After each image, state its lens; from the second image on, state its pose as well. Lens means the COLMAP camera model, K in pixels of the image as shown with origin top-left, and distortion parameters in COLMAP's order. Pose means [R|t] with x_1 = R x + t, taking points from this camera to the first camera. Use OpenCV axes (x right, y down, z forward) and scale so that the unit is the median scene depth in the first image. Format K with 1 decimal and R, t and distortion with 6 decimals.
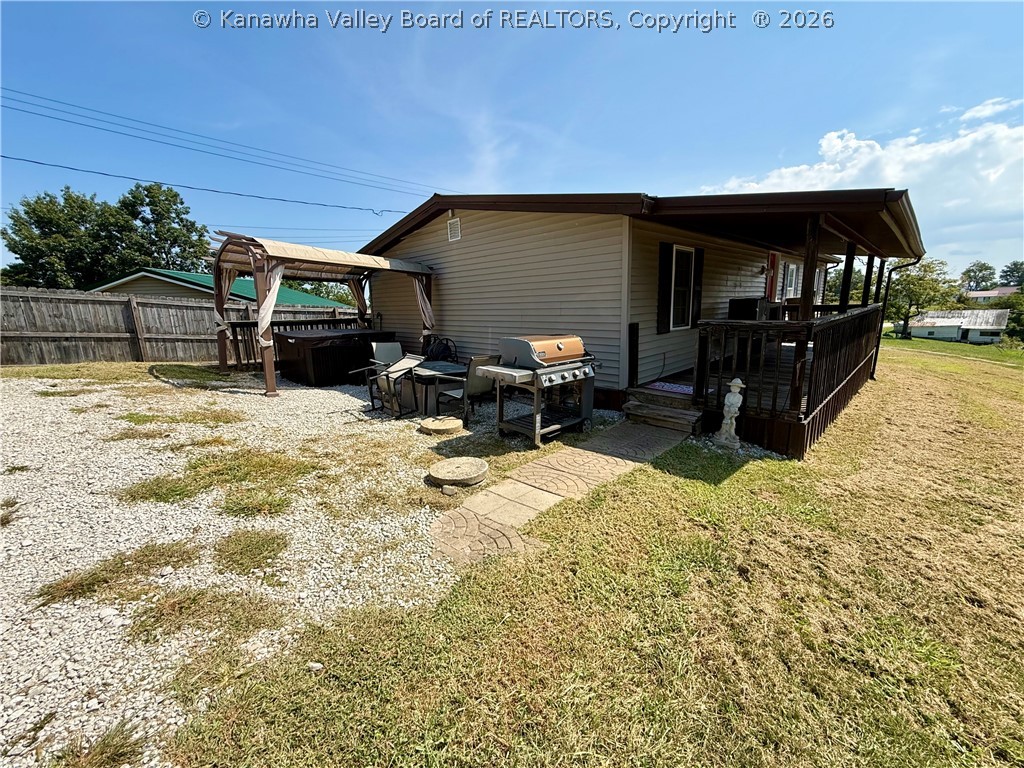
lens RADIAL K [[409.7, 0, 511.3], [0, 409.7, 381.1], [0, 0, 1]] dist [-0.001684, 0.000715]
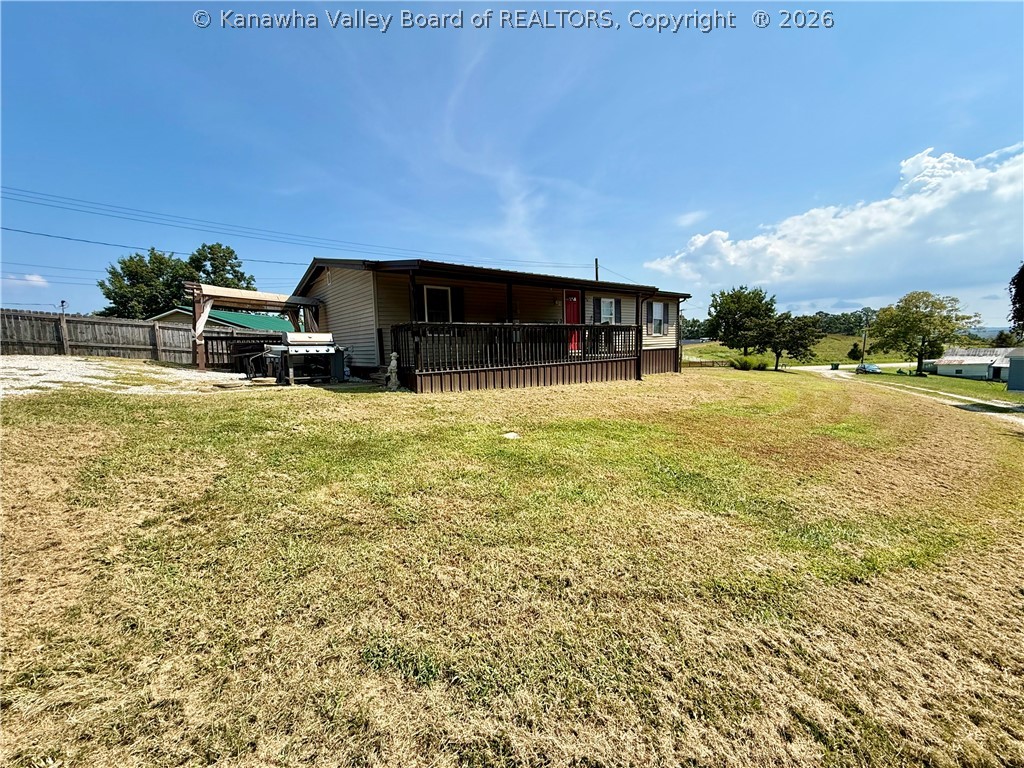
lens RADIAL K [[409.7, 0, 512.0], [0, 409.7, 387.8], [0, 0, 1]] dist [-0.001684, 0.000715]
pose [[0.994045, 0.012652, -0.108231, 0.184773], [-0.021500, 0.996484, -0.080979, 0.042868], [0.106826, 0.082824, 0.990822, -0.117905]]
